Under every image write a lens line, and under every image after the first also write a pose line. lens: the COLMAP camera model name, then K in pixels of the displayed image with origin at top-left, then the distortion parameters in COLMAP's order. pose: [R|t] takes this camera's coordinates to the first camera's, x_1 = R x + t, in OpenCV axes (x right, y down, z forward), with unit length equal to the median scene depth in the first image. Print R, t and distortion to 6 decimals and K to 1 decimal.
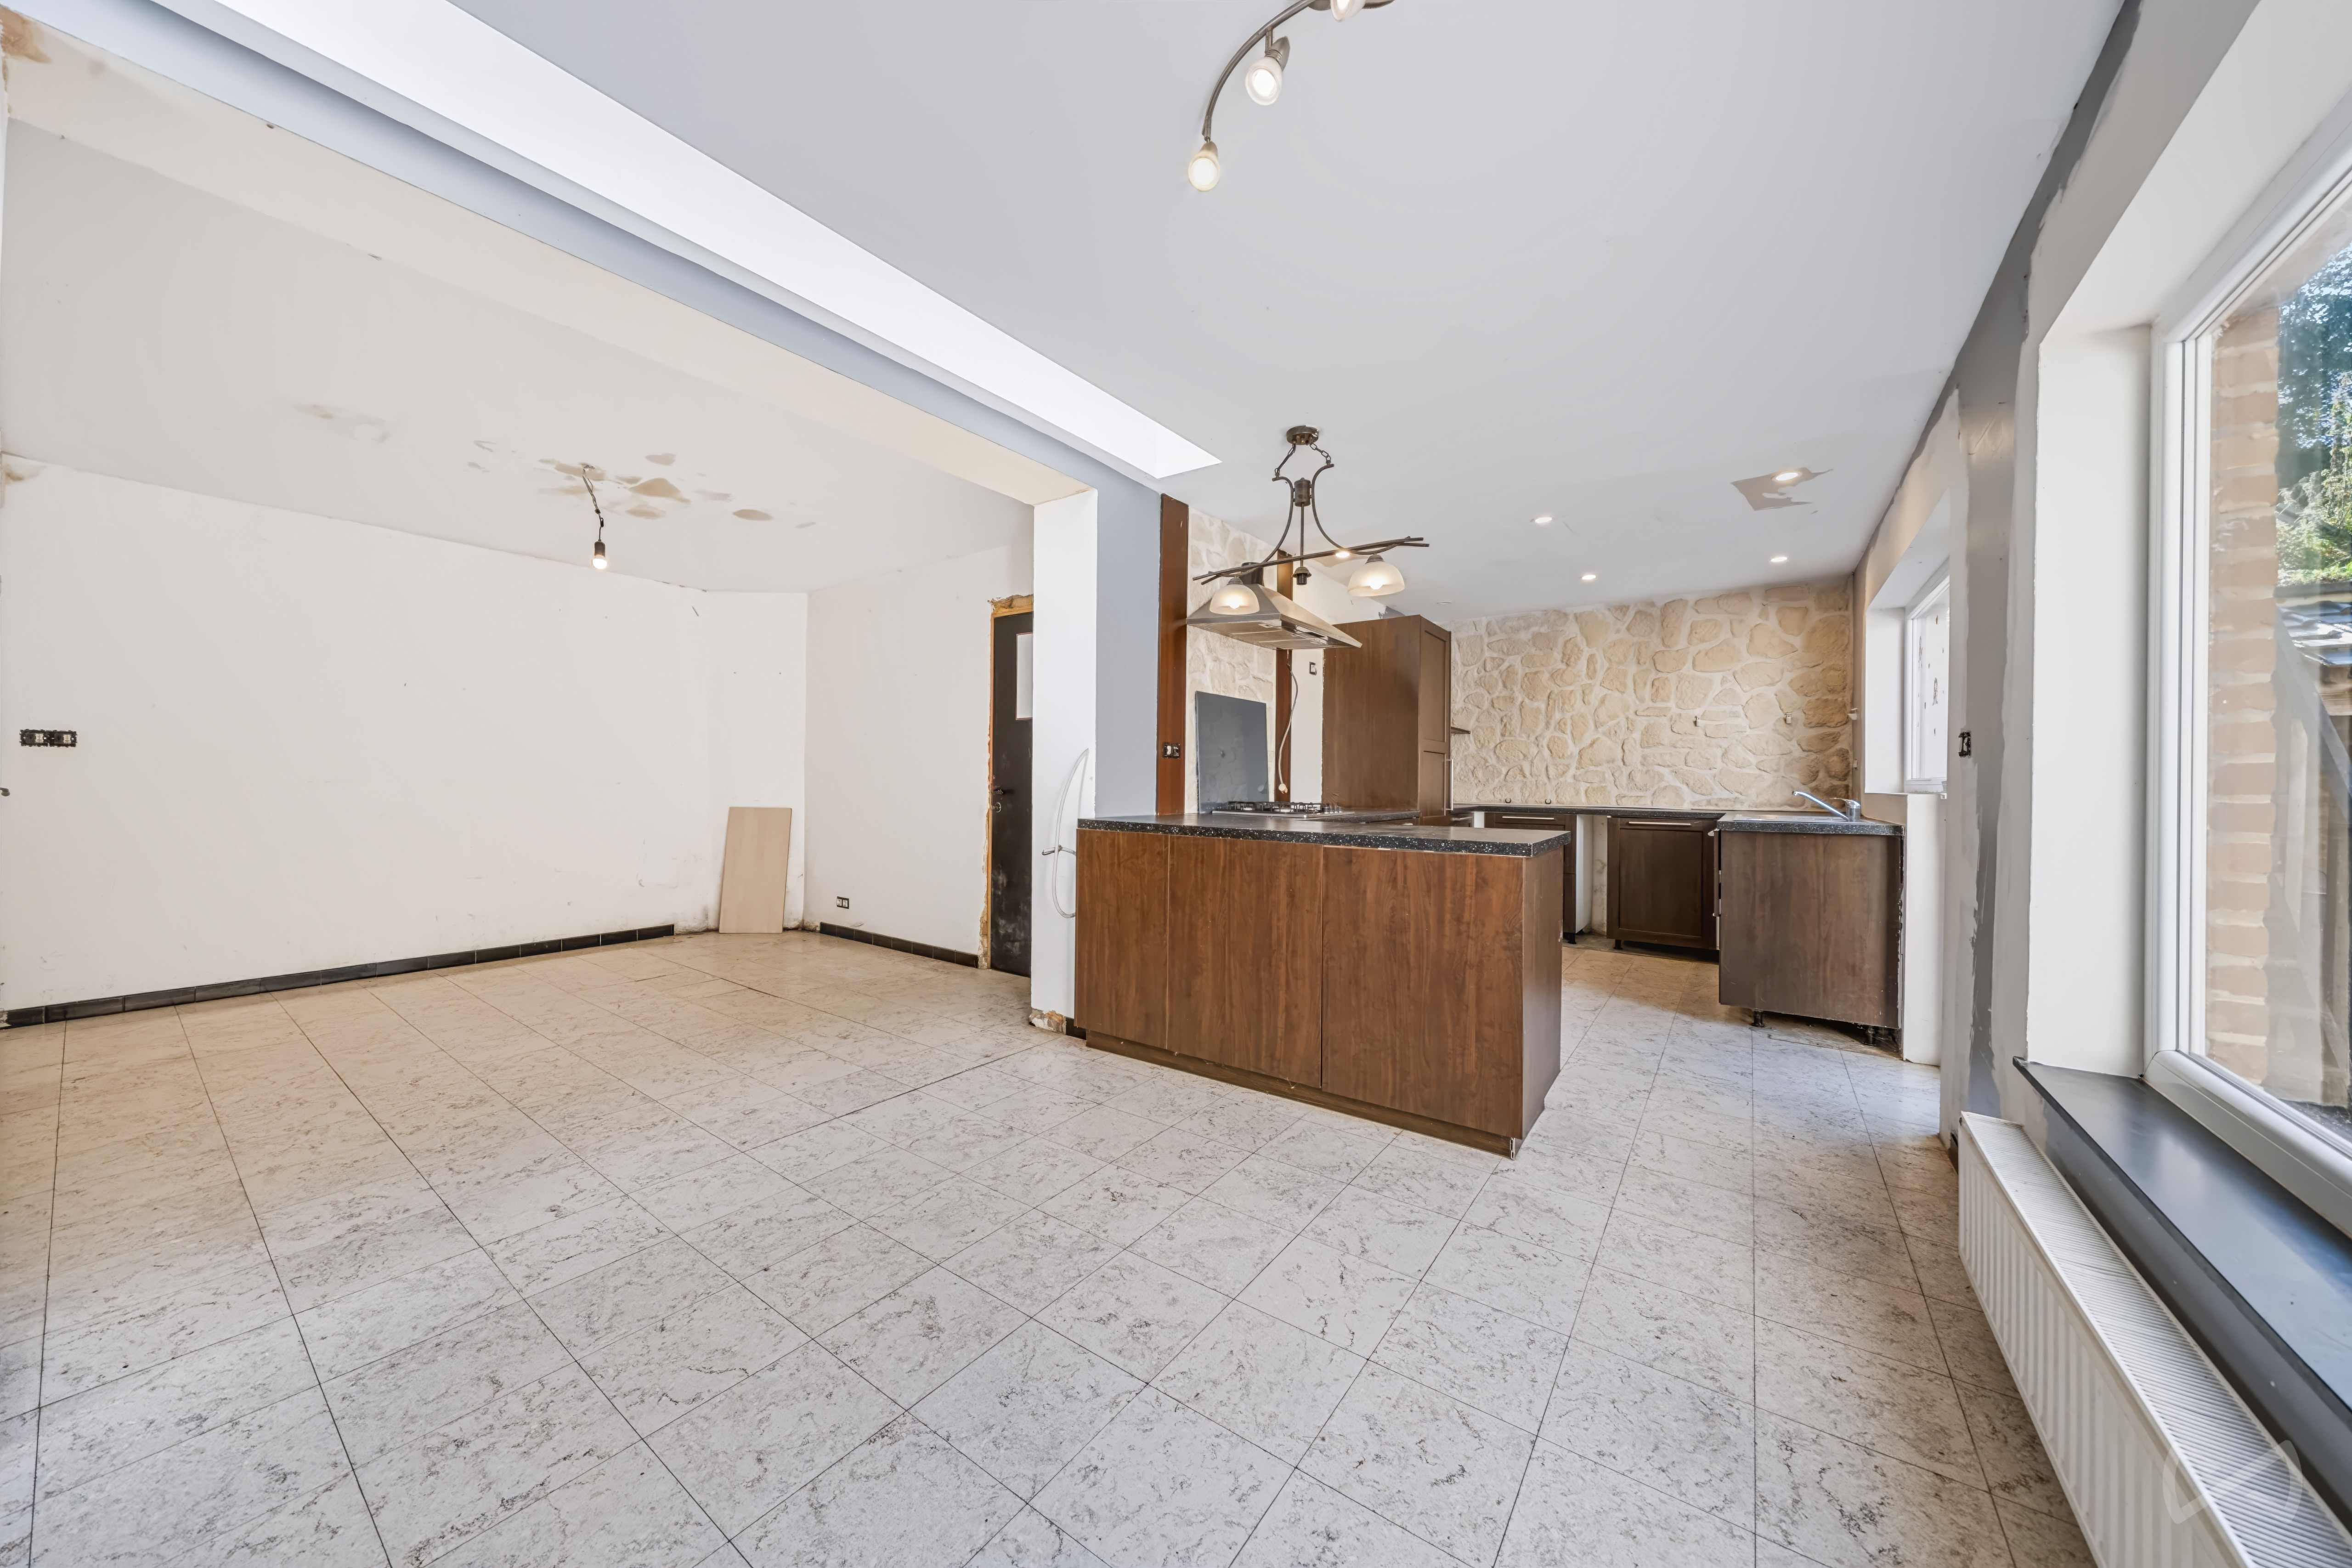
lens RADIAL K [[799.0, 0, 1180.8], [0, 799.0, 781.4], [0, 0, 1]] dist [-0.009827, 0.000347]
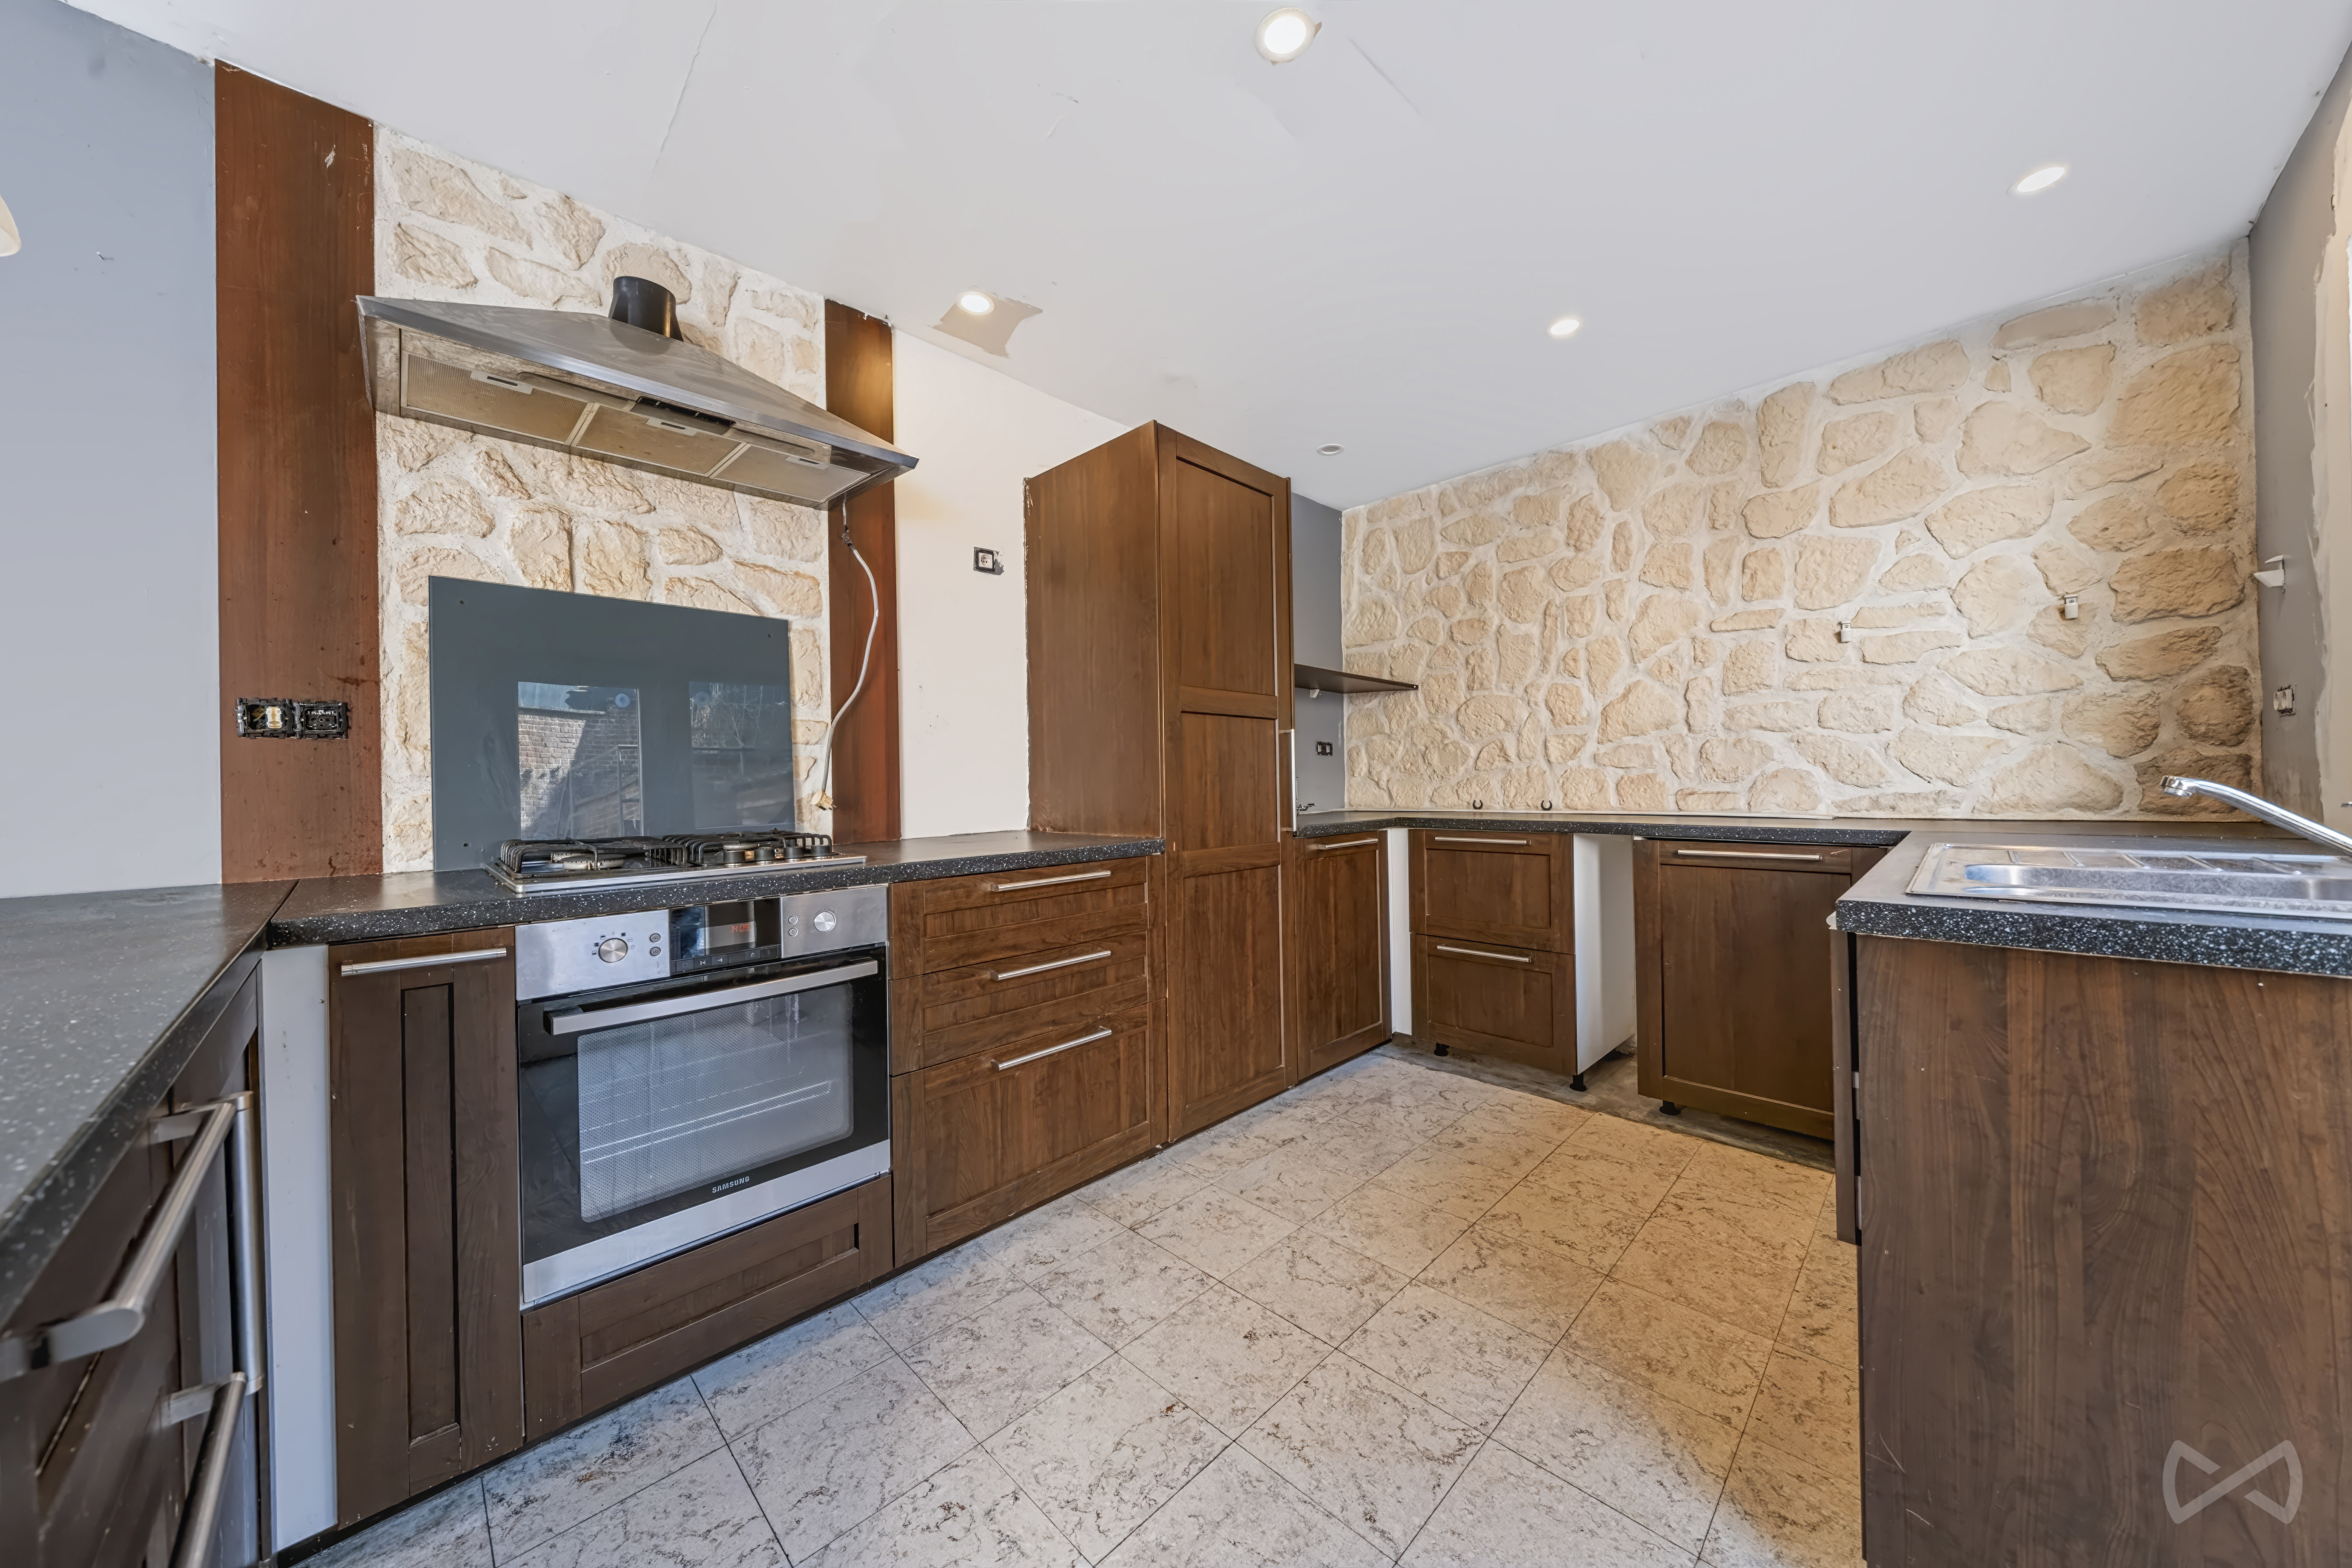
lens RADIAL K [[799.0, 0, 1180.7], [0, 799.0, 780.8], [0, 0, 1]] dist [-0.009827, 0.000347]
pose [[0.986028, -0.026314, -0.164491, 0.321839], [0.026525, 0.999648, -0.000916, 0.002632], [0.164457, -0.003460, 0.986378, 0.449577]]
